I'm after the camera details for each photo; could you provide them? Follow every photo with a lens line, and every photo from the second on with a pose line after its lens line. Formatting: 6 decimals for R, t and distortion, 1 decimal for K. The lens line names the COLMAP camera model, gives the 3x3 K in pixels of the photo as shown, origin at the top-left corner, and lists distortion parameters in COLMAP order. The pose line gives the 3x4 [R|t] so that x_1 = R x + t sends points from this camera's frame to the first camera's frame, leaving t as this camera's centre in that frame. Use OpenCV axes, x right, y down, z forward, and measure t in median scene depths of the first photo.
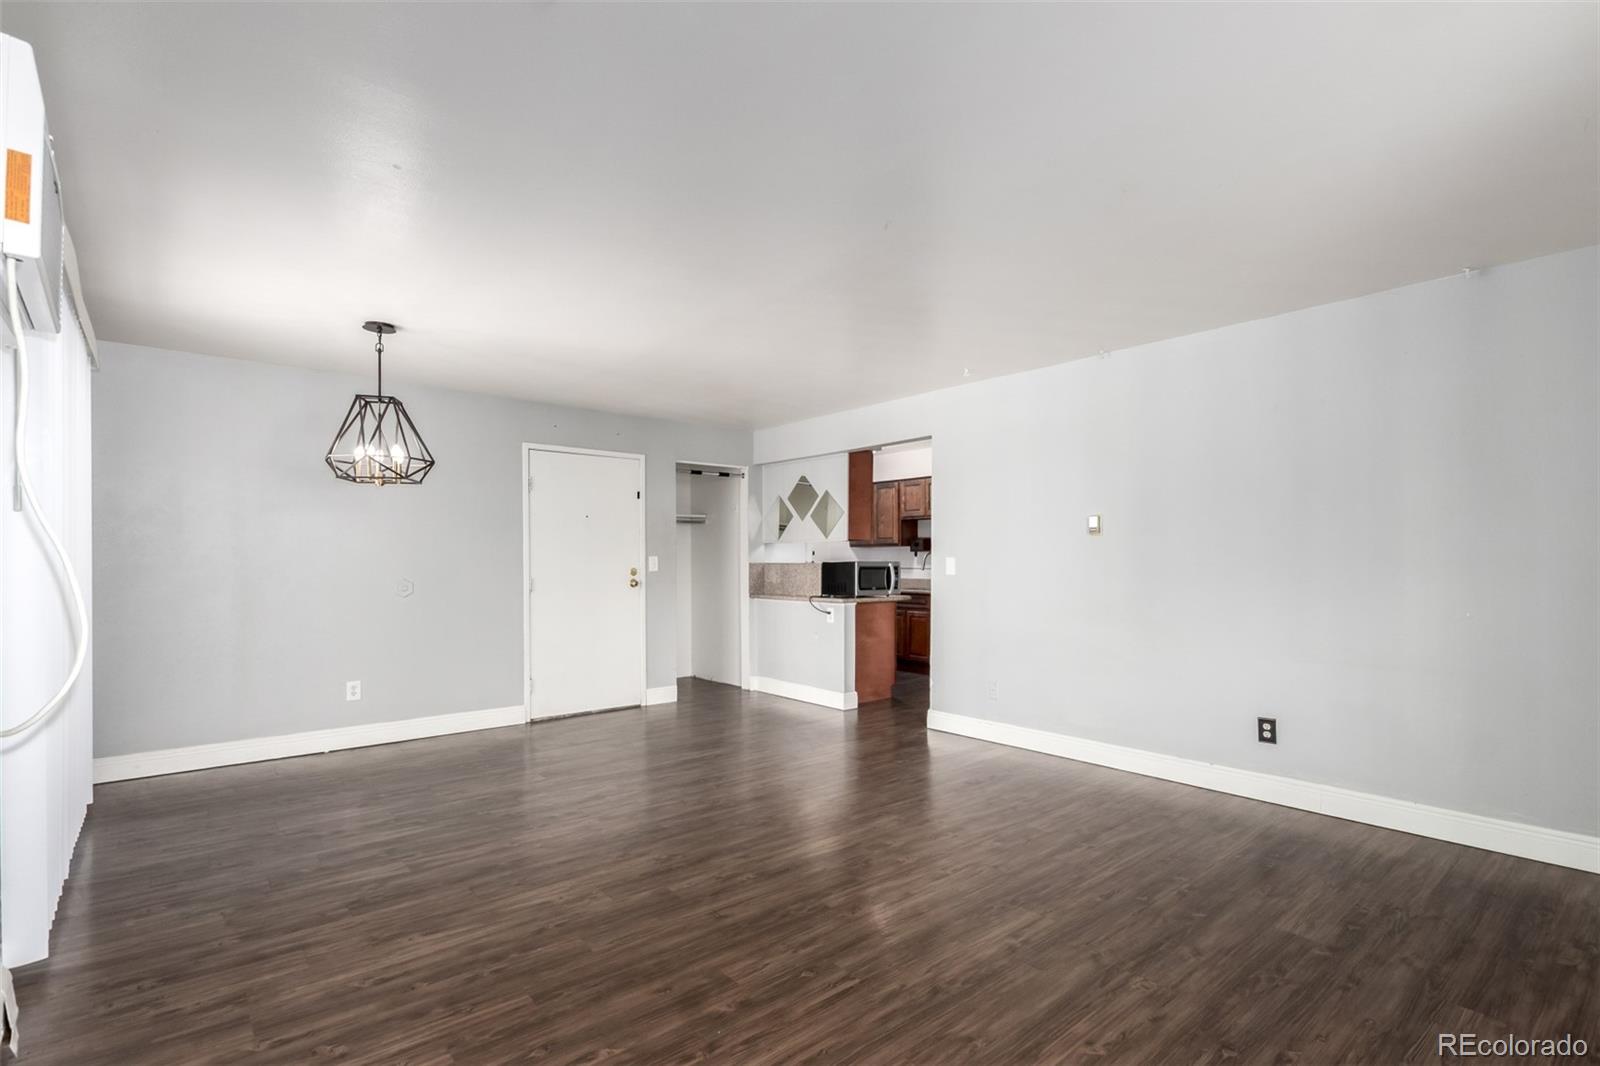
lens RADIAL K [[752.8, 0, 811.1], [0, 752.8, 563.7], [0, 0, 1]] dist [0.003783, -0.000710]
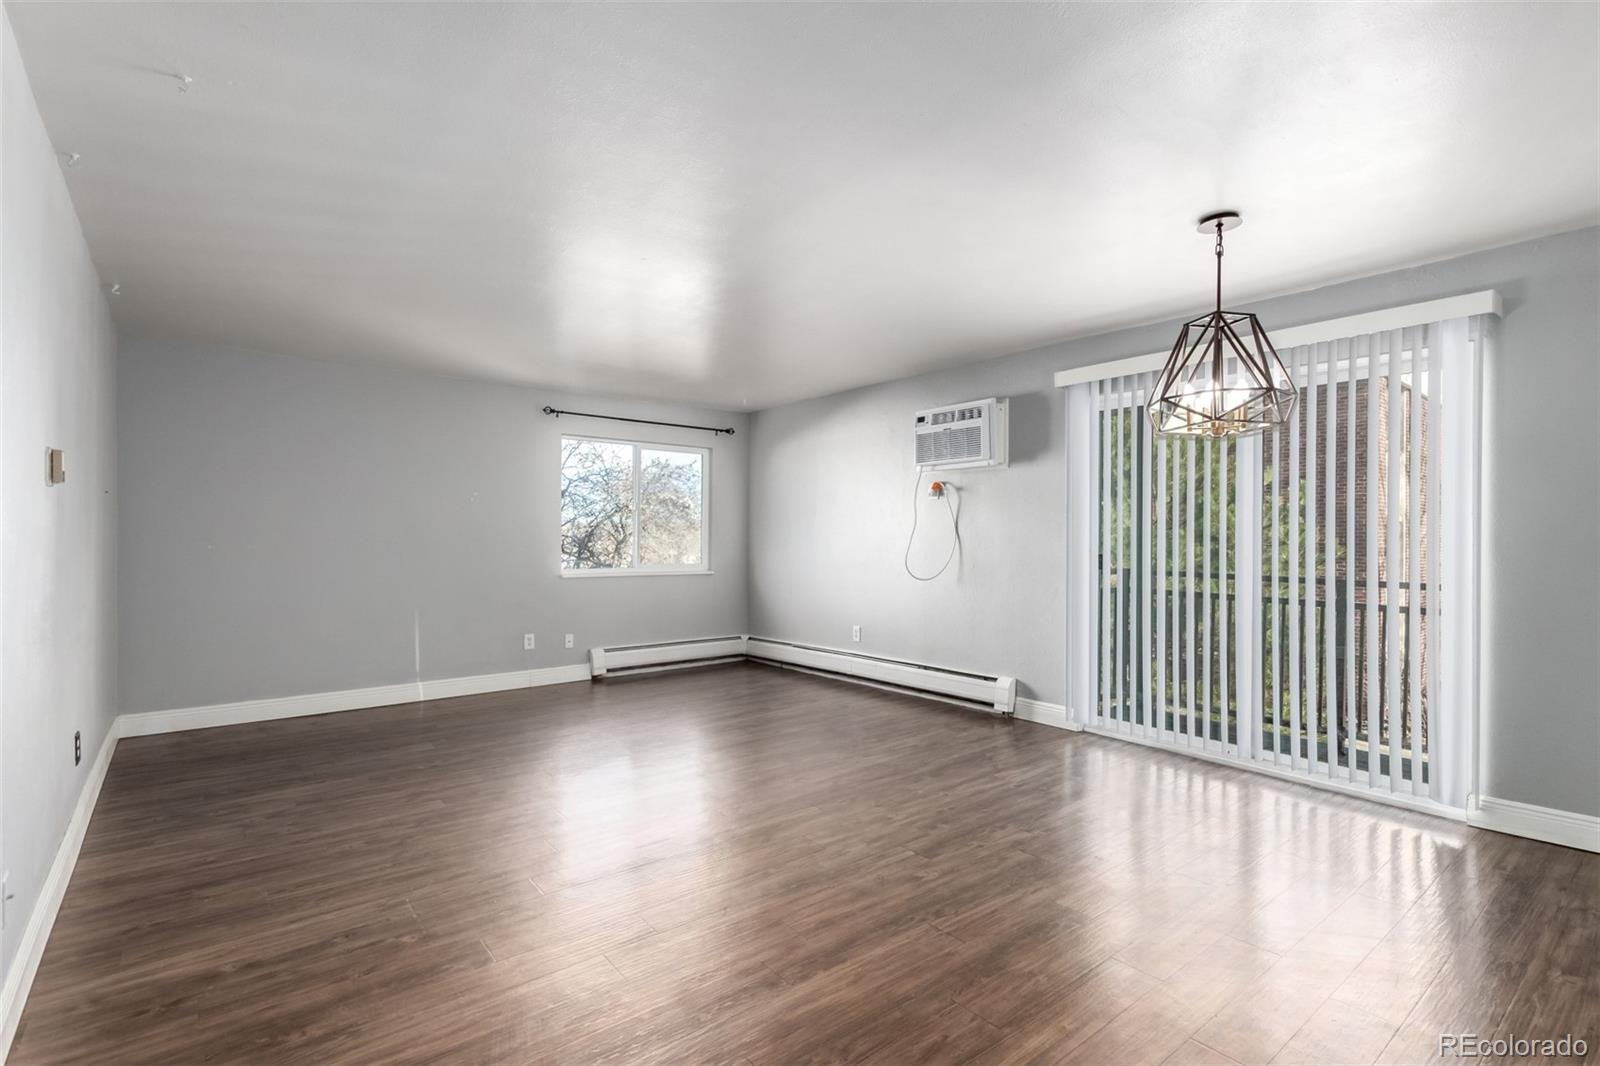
lens RADIAL K [[758.0, 0, 810.8], [0, 758.0, 541.8], [0, 0, 1]] dist [0.000699, -0.000388]
pose [[-0.999578, -0.001252, 0.029006, -0.119053], [-0.001074, 0.999981, 0.006142, -0.002239], [-0.029013, 0.006108, -0.999560, 1.086041]]
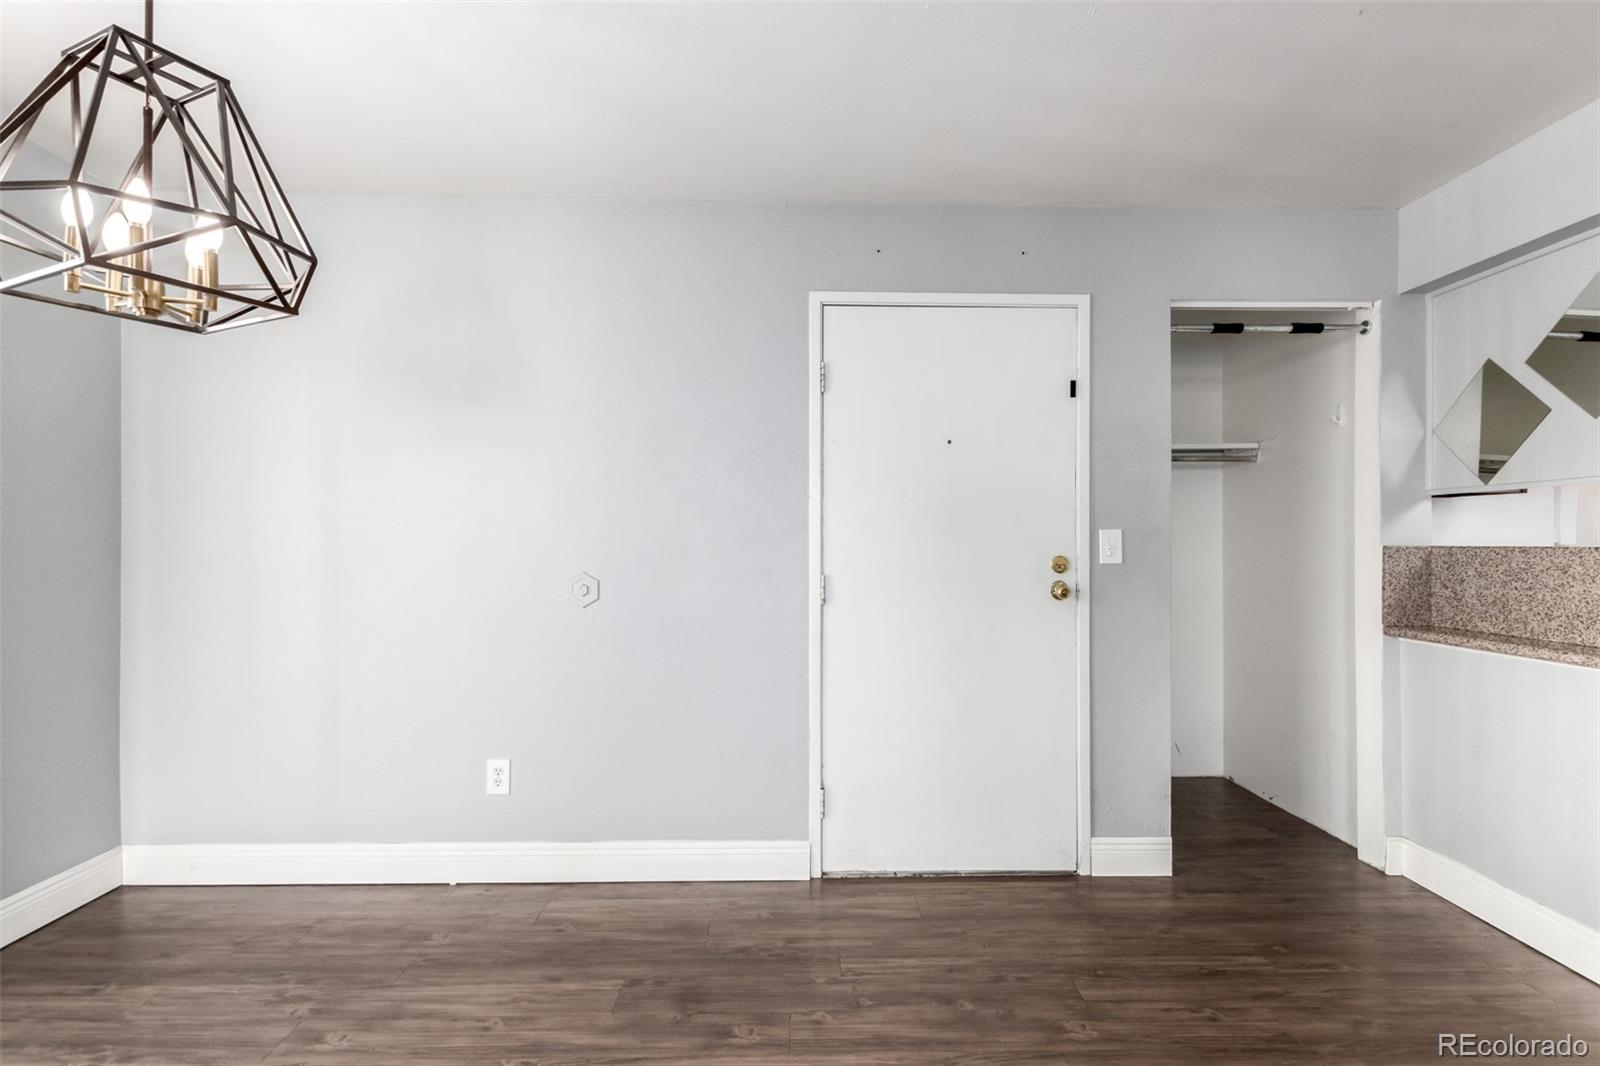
lens RADIAL K [[743.2, 0, 807.2], [0, 743.2, 545.4], [0, 0, 1]] dist [0.010812, 0.000144]
pose [[0.770960, 0.002792, -0.636878, -0.073767], [-0.005700, 0.999981, -0.002517, 0.001411], [0.636859, 0.005571, 0.770961, 0.573112]]
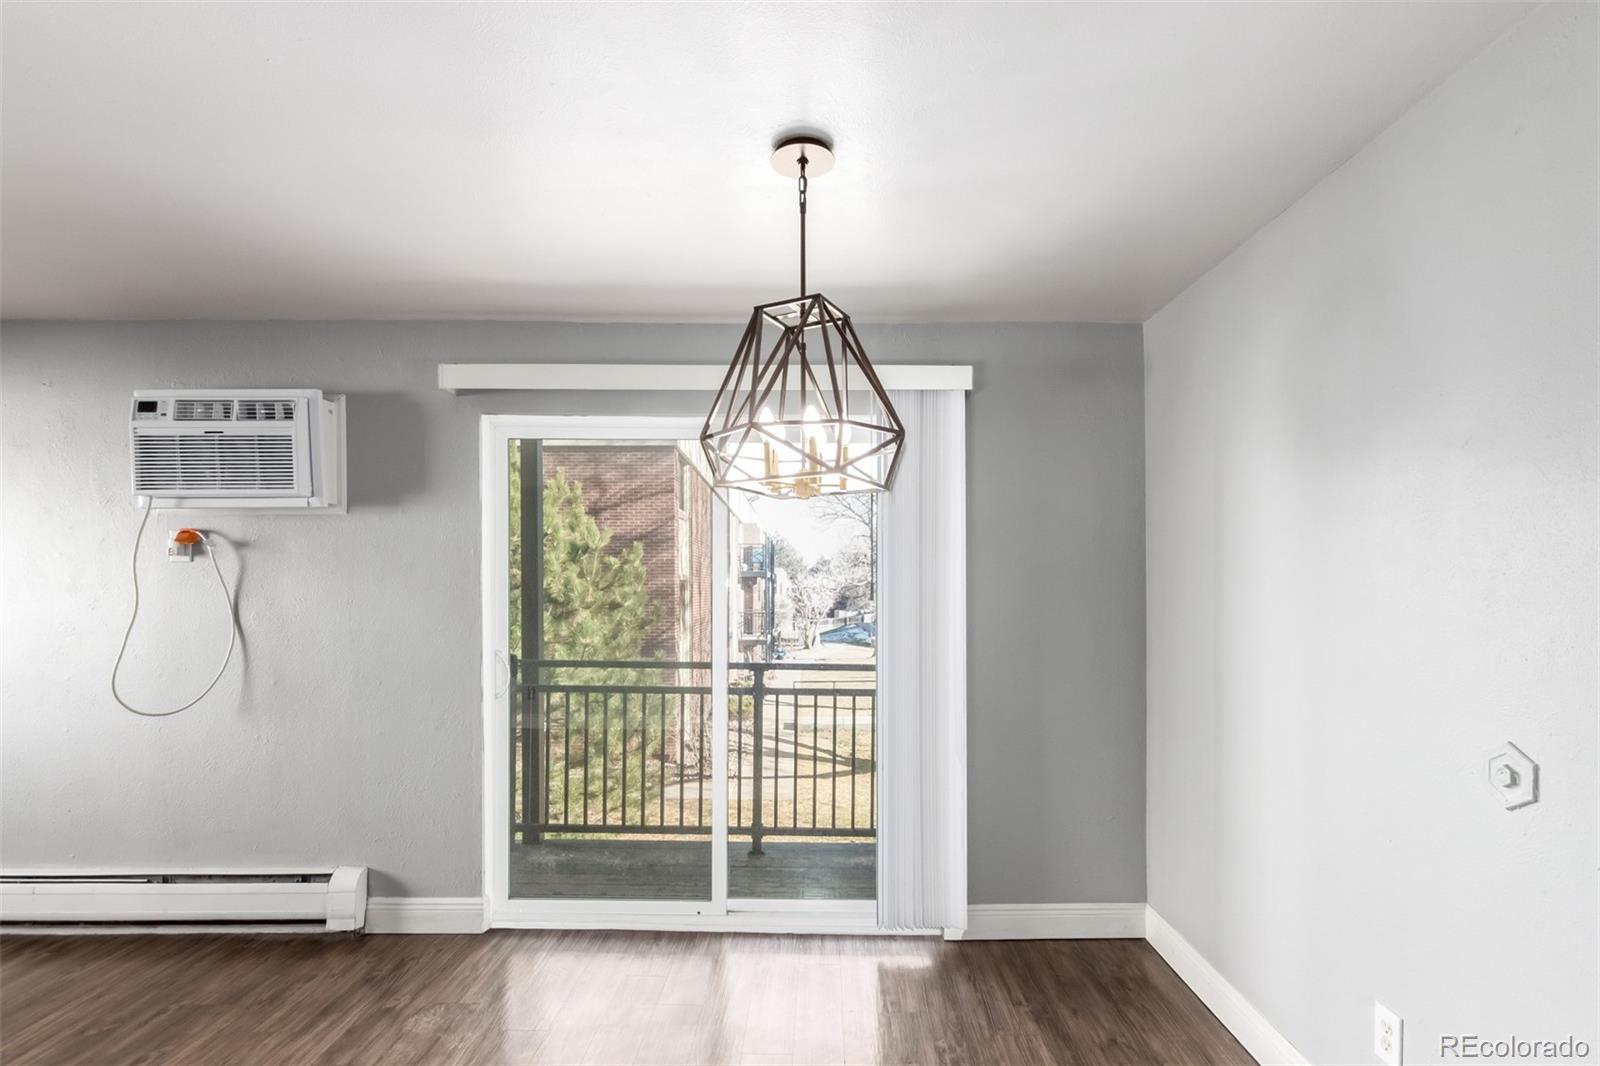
lens RADIAL K [[769.7, 0, 823.5], [0, 769.7, 600.5], [0, 0, 1]] dist [0.002492, -0.000761]
pose [[-0.653426, 0.013724, -0.756866, -0.134813], [0.000722, 0.999846, 0.017506, -0.030247], [0.756990, 0.010893, -0.653336, 0.814285]]
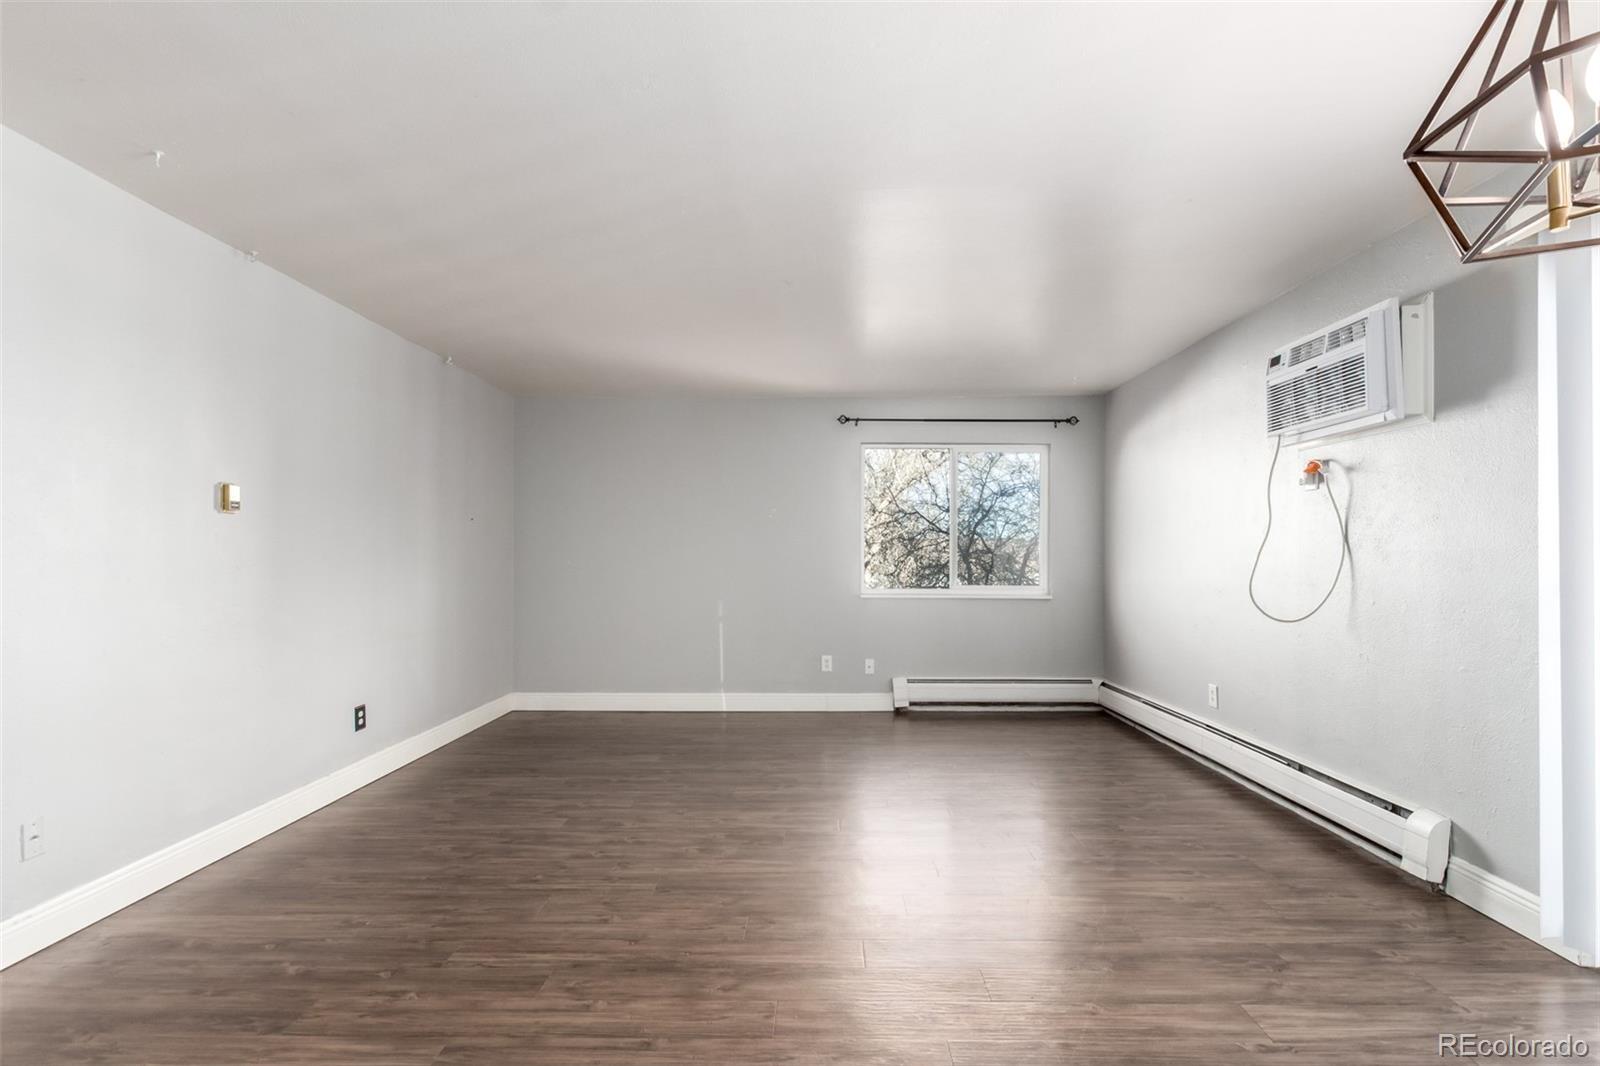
lens RADIAL K [[751.0, 0, 800.8], [0, 751.0, 552.7], [0, 0, 1]] dist [-0.000692, 0.000044]
pose [[-0.745048, 0.002891, 0.667005, -0.322666], [0.000648, 0.999993, -0.003611, -0.000266], [-0.667011, -0.002258, -0.745045, 0.831056]]
